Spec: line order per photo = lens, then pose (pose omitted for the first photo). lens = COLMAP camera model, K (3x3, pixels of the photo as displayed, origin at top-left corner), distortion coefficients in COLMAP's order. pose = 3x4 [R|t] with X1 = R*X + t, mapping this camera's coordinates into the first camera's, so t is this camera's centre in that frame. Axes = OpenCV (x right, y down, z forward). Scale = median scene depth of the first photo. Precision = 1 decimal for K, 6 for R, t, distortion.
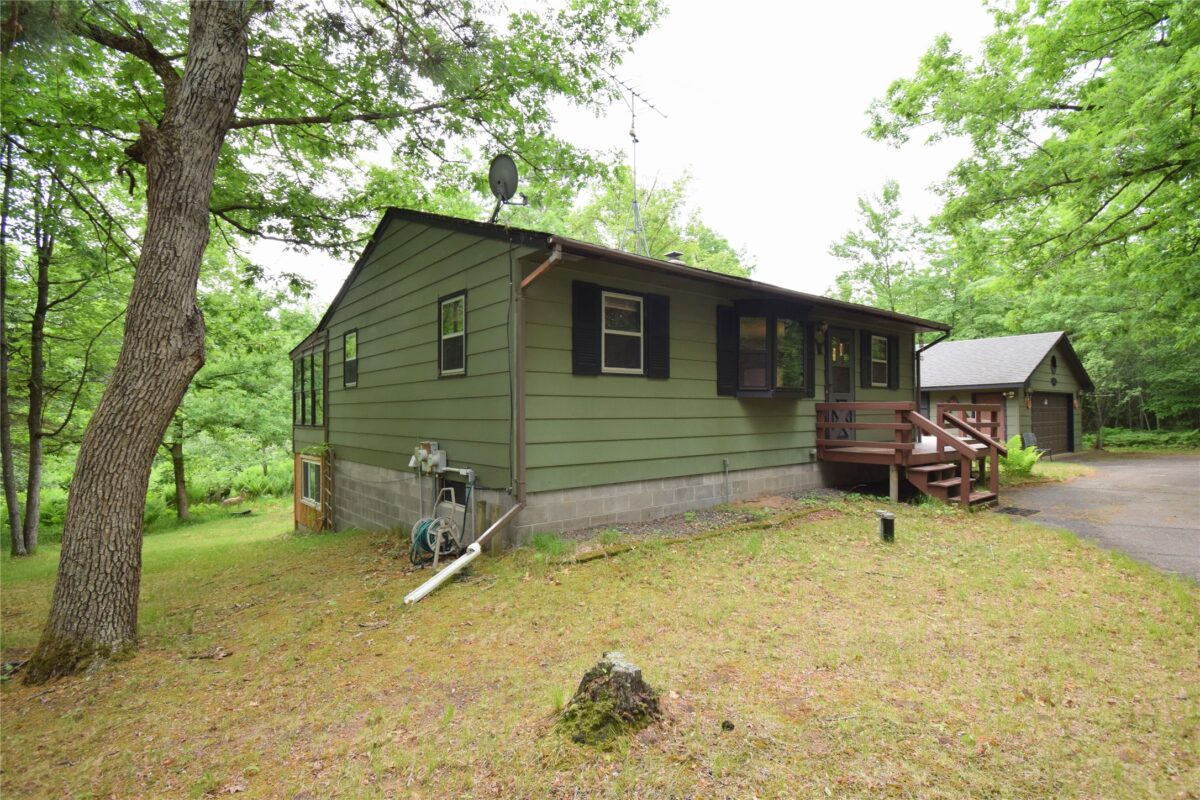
lens RADIAL K [[592.7, 0, 601.8], [0, 592.7, 406.9], [0, 0, 1]] dist [-0.000535, -0.000116]
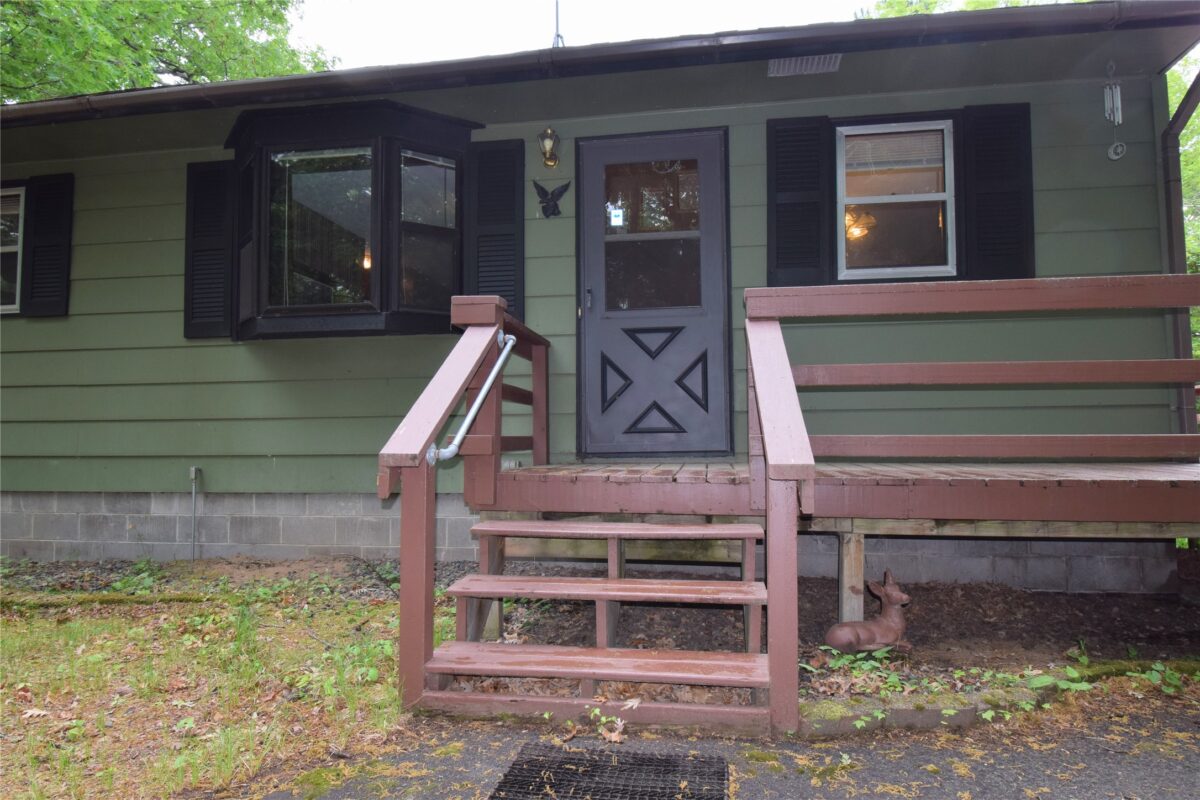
lens RADIAL K [[734.1, 0, 600.0], [0, 734.1, 400.0], [0, 0, 1]] dist [0.006216, -0.022950]
pose [[0.660864, -0.045040, -0.749153, 0.895408], [0.009178, 0.998608, -0.051941, 0.067811], [0.750450, 0.027451, 0.660357, 0.855046]]
